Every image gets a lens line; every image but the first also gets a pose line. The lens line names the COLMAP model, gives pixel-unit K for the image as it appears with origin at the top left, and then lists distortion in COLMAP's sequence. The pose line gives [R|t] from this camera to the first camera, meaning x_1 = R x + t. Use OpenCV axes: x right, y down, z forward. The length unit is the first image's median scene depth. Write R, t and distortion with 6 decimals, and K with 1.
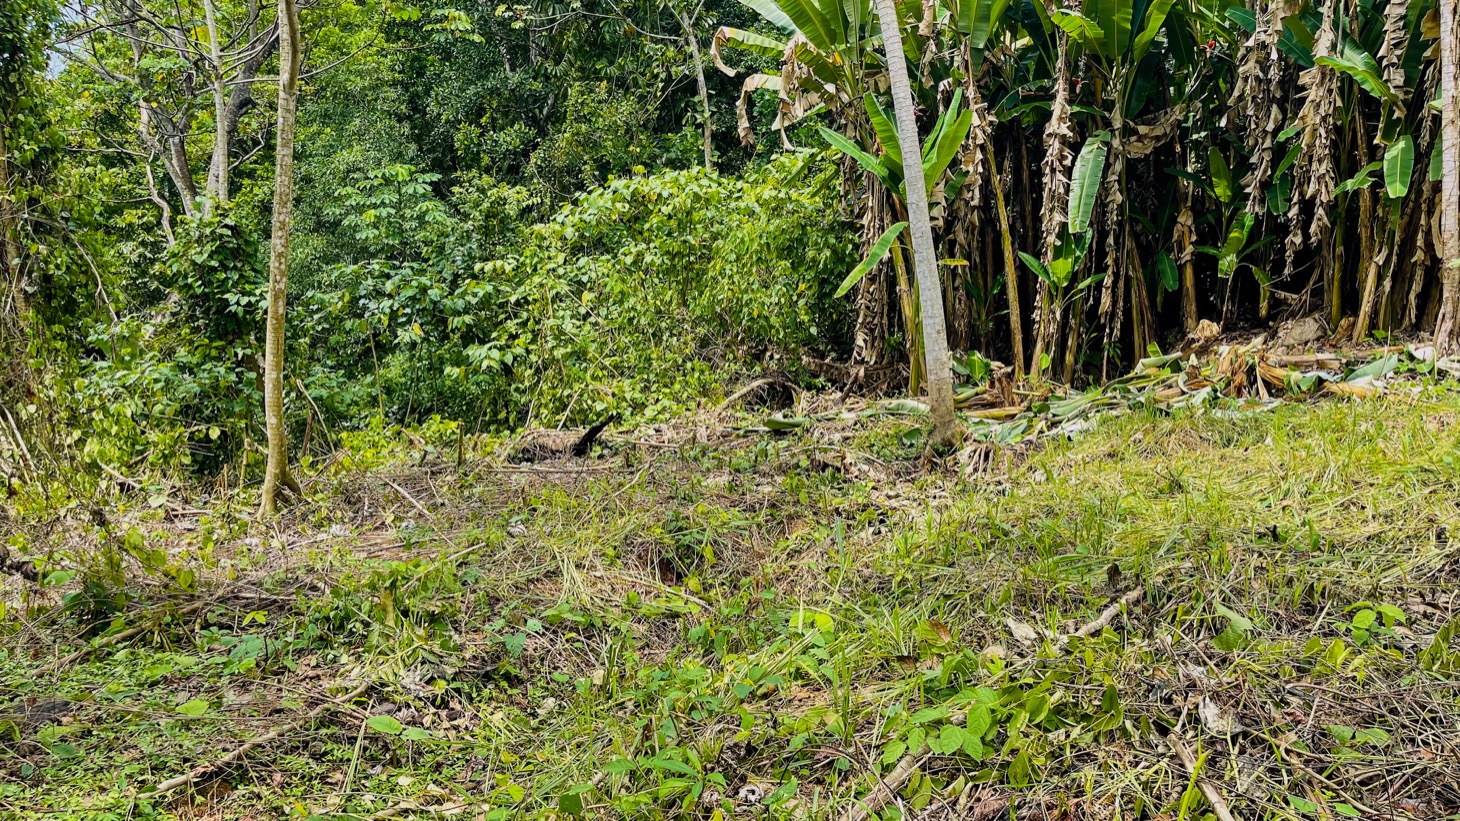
lens RADIAL K [[1115.0, 0, 723.0], [0, 1115.0, 414.7], [0, 0, 1]] dist [0.032464, -0.039890]
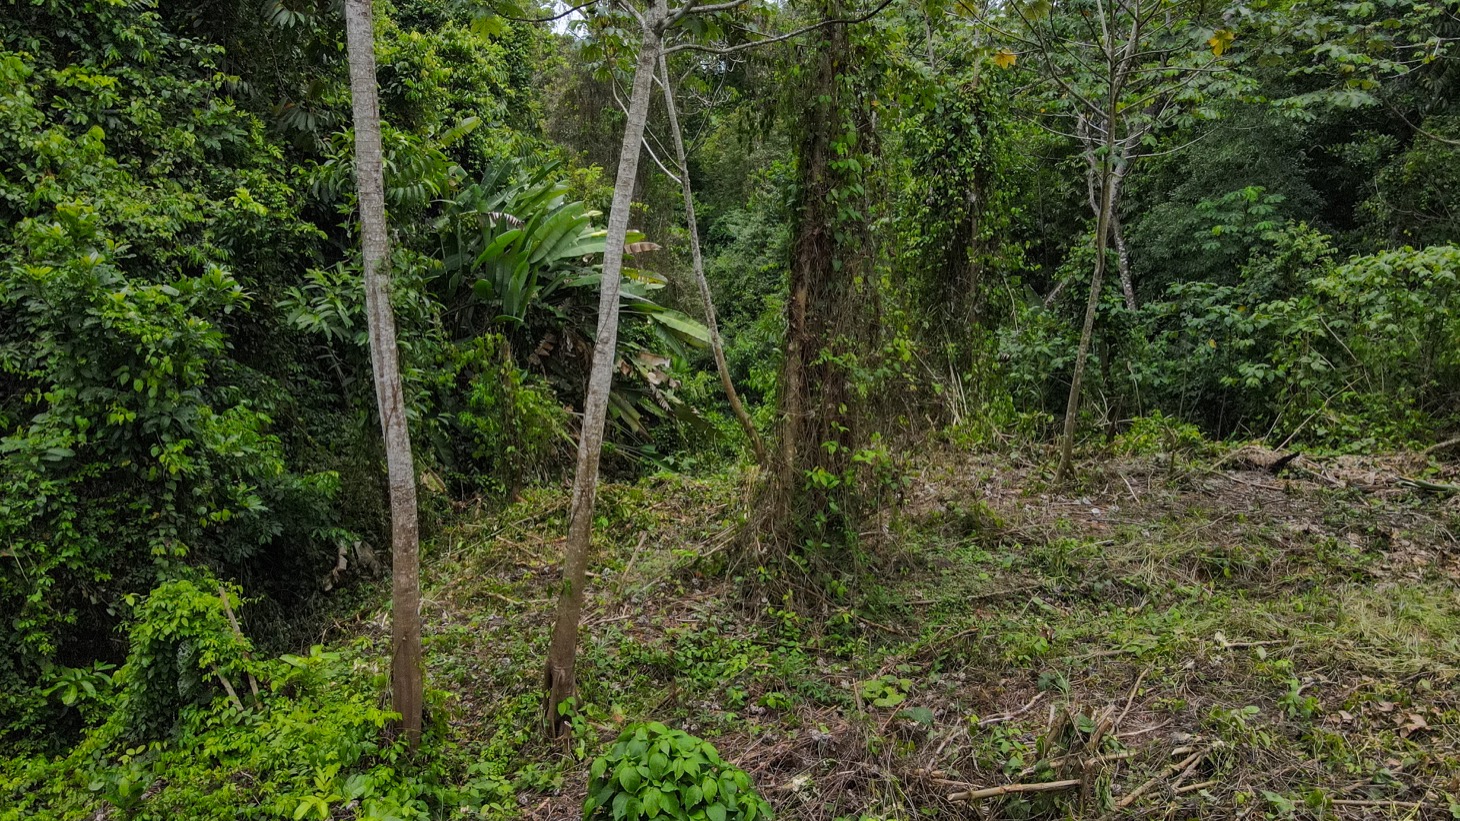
lens RADIAL K [[1091.9, 0, 727.8], [0, 1091.9, 414.8], [0, 0, 1]] dist [0.012327, 0.005947]
pose [[0.702526, 0.193034, -0.684978, 0.336643], [-0.104110, 0.980032, 0.169406, -0.204072], [0.704001, -0.047699, 0.708595, -0.538222]]
